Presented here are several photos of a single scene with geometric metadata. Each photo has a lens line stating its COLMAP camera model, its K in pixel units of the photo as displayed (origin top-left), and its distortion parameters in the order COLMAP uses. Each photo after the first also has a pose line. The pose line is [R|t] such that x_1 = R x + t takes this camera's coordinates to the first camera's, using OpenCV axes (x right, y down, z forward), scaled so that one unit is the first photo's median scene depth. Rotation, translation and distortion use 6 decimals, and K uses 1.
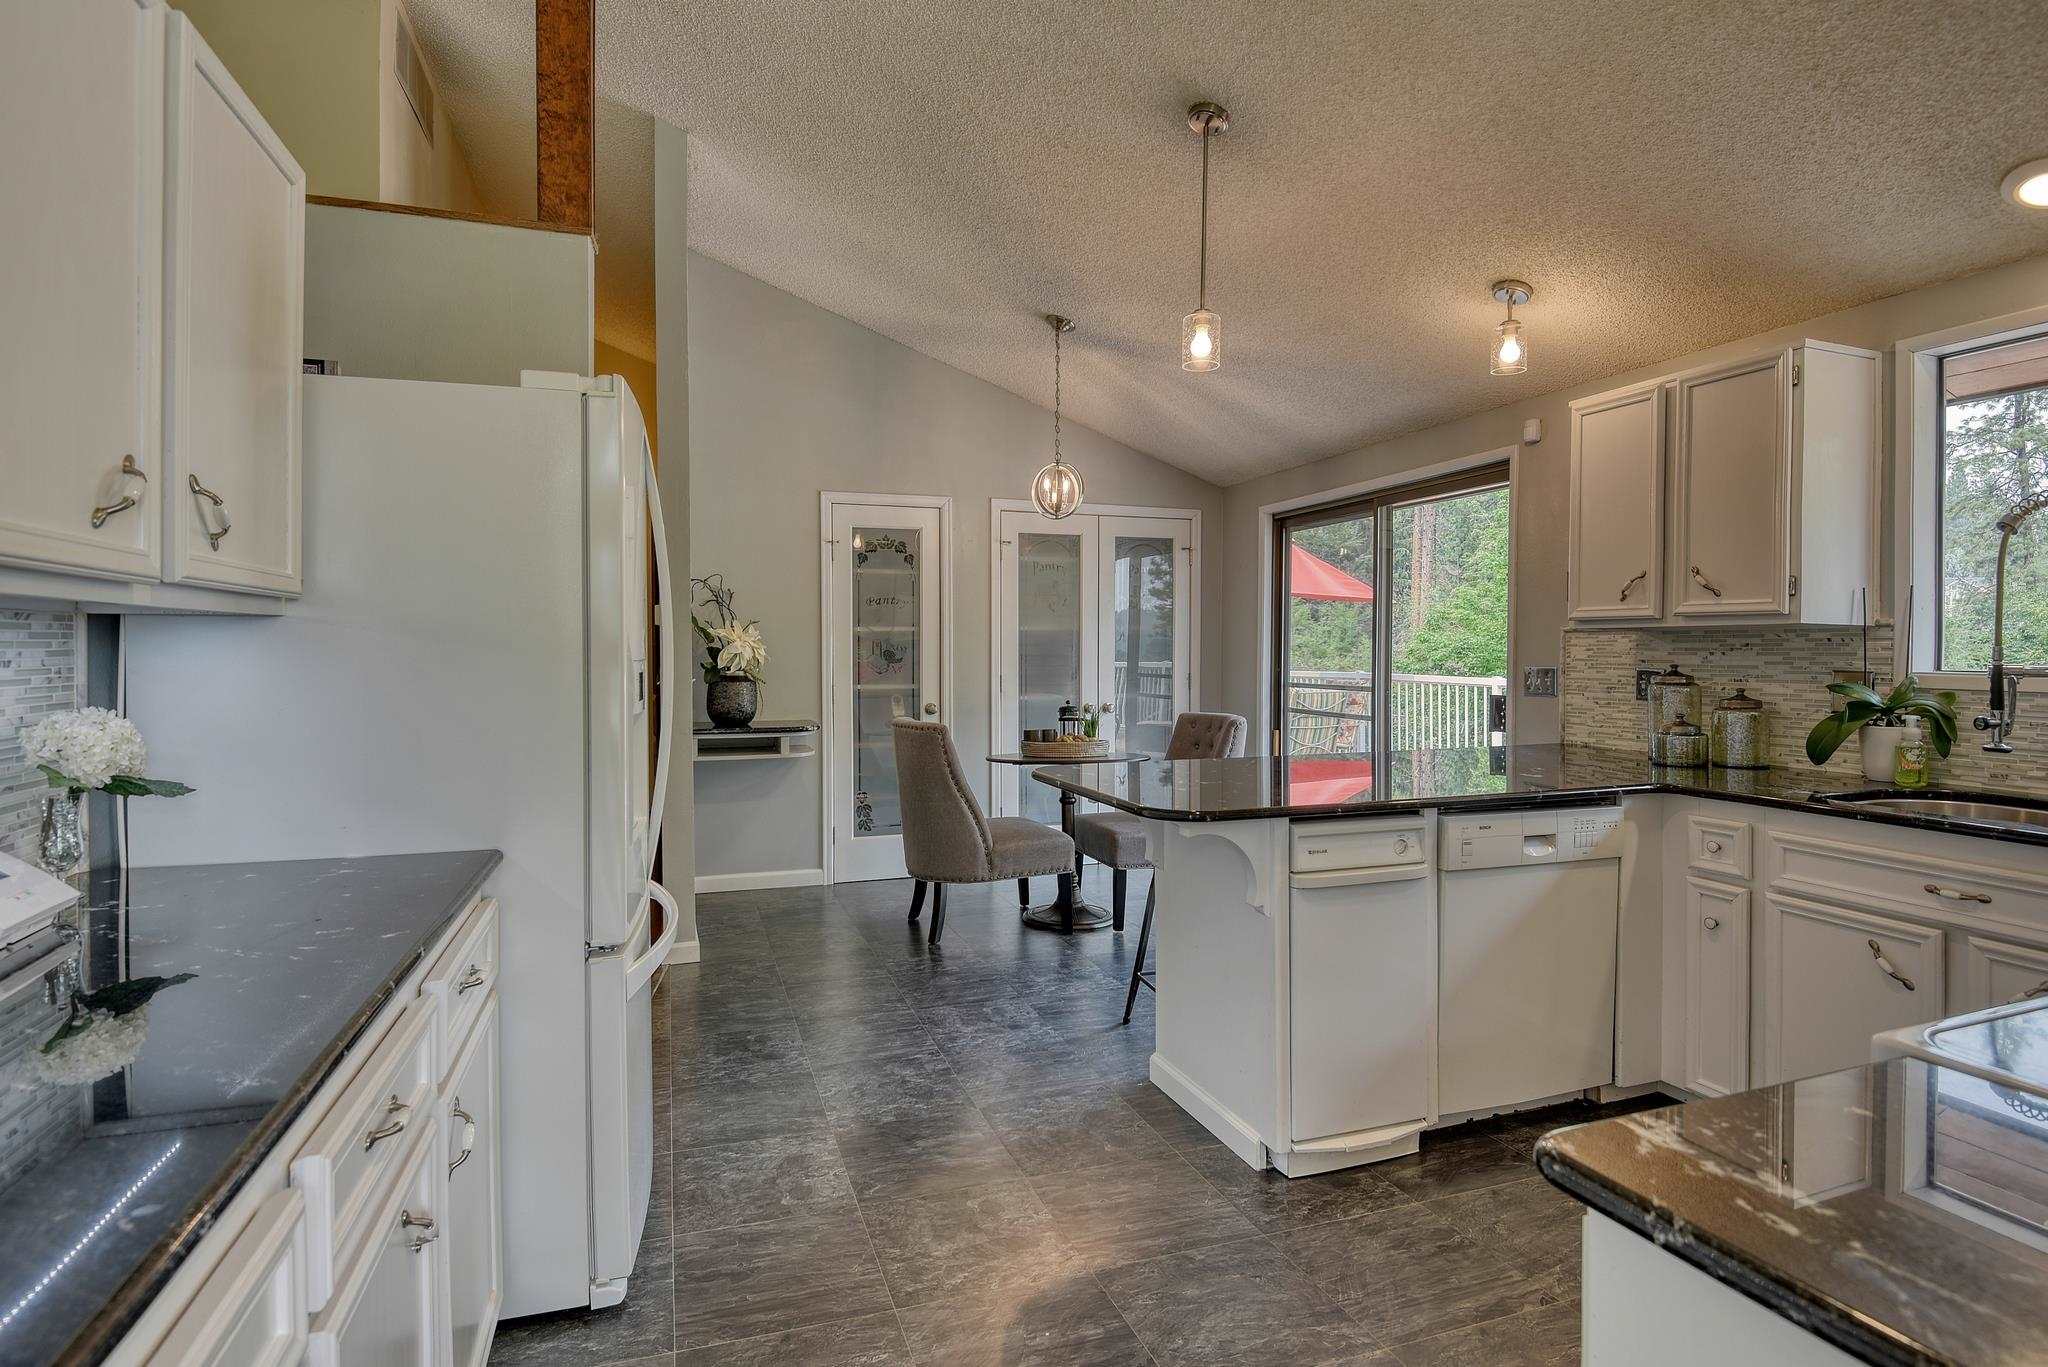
lens RADIAL K [[1047.2, 0, 1037.5], [0, 1047.2, 668.8], [0, 0, 1]] dist [0.001859, -0.000453]
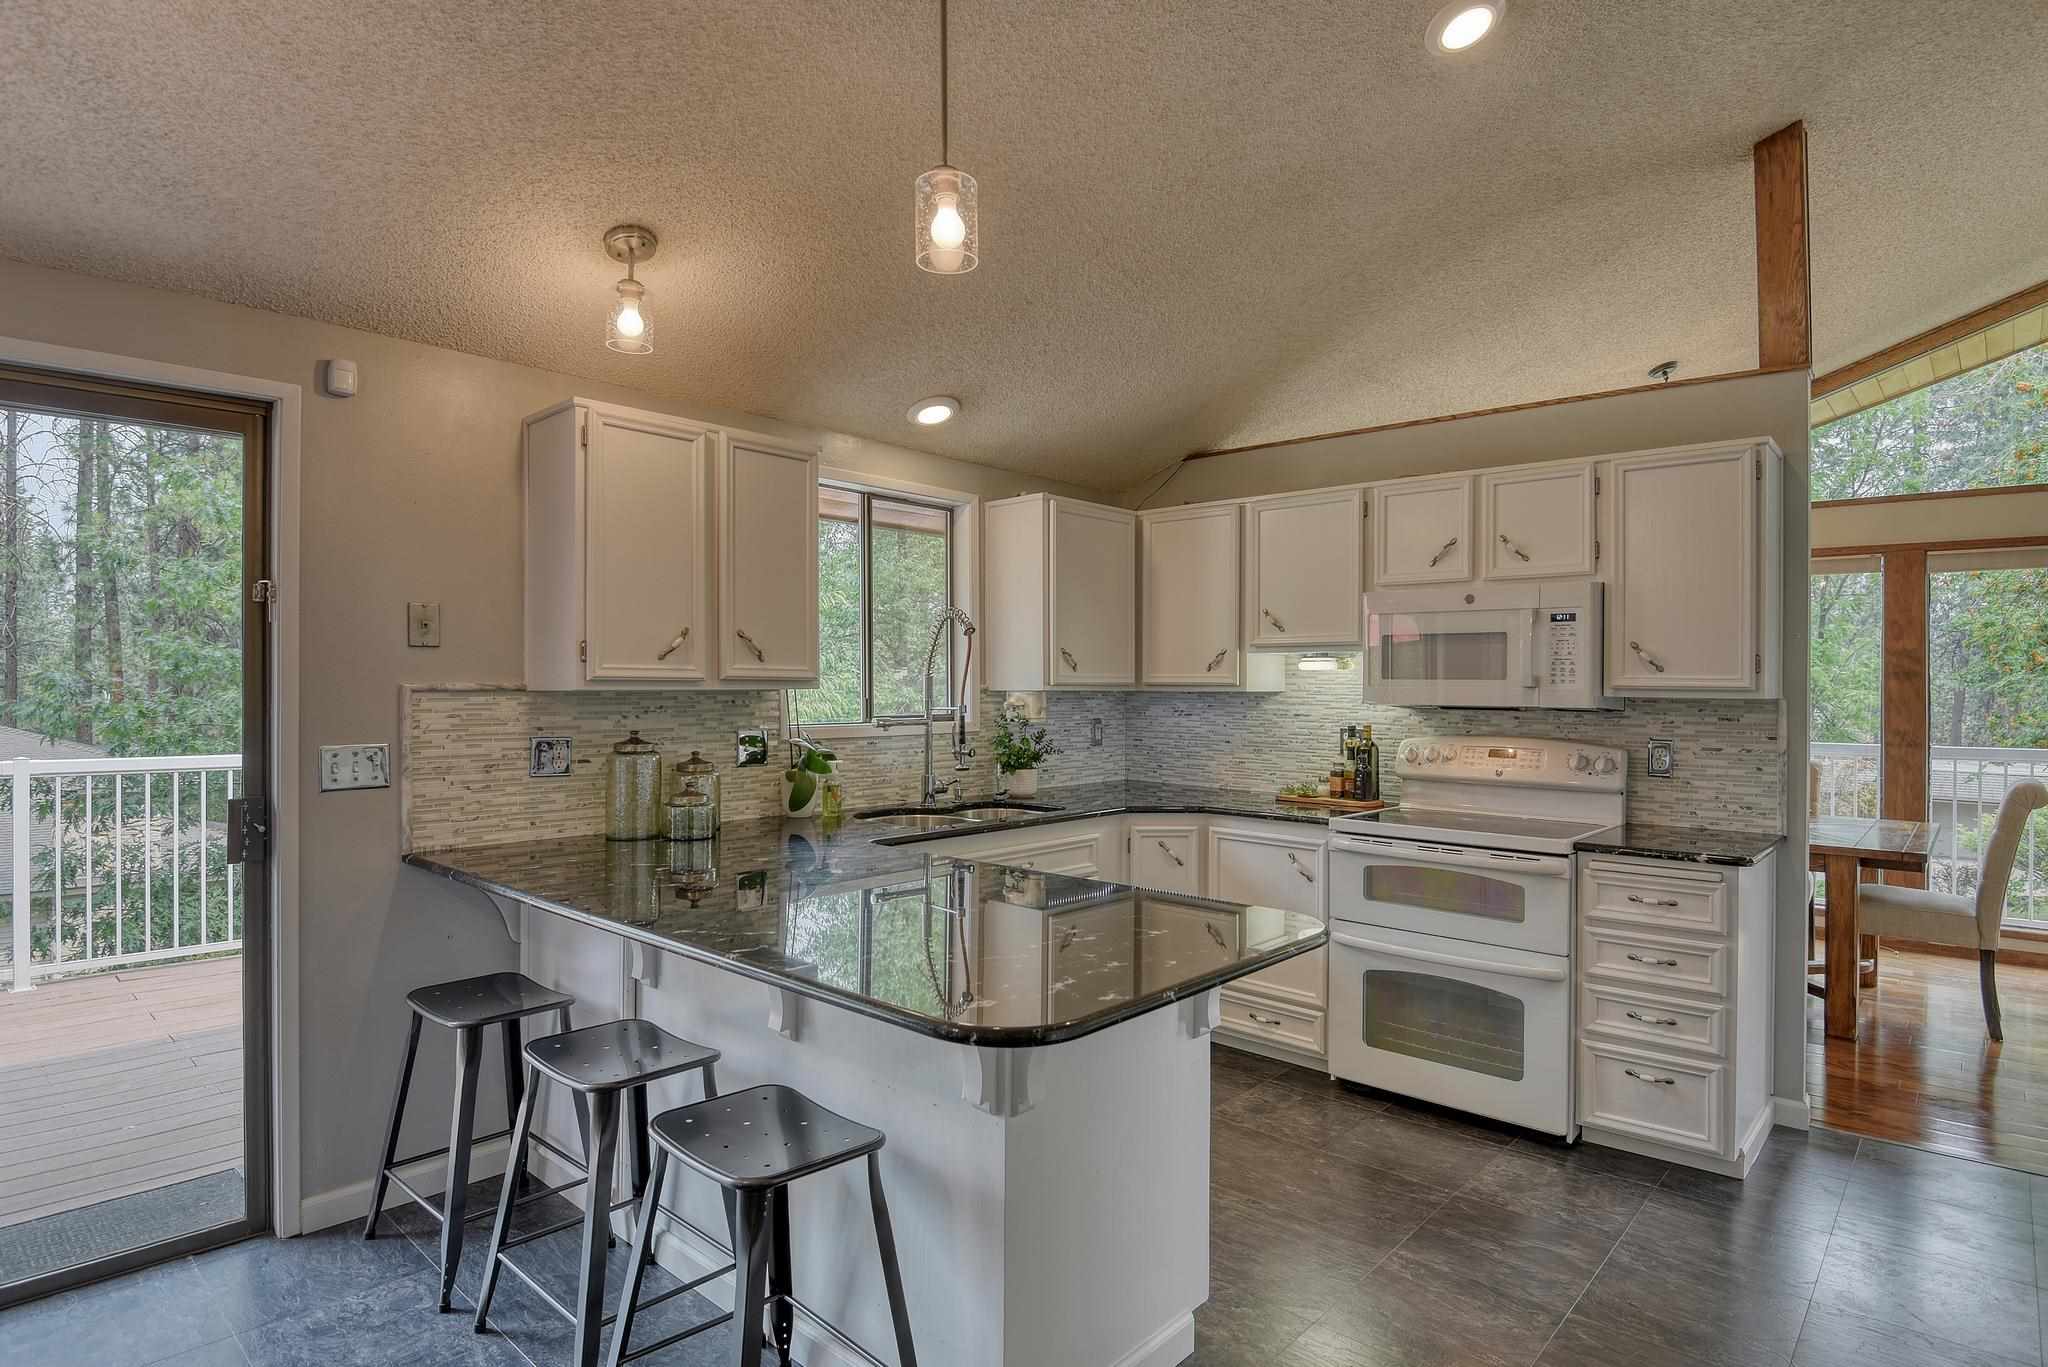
lens RADIAL K [[1109.3, 0, 1029.1], [0, 1109.3, 687.2], [0, 0, 1]] dist [0.002156, -0.001726]
pose [[-0.505557, 0.001285, 0.862792, -0.361377], [0.017418, 0.999810, 0.008717, -0.040665], [-0.862617, 0.019435, -0.505483, 1.111977]]
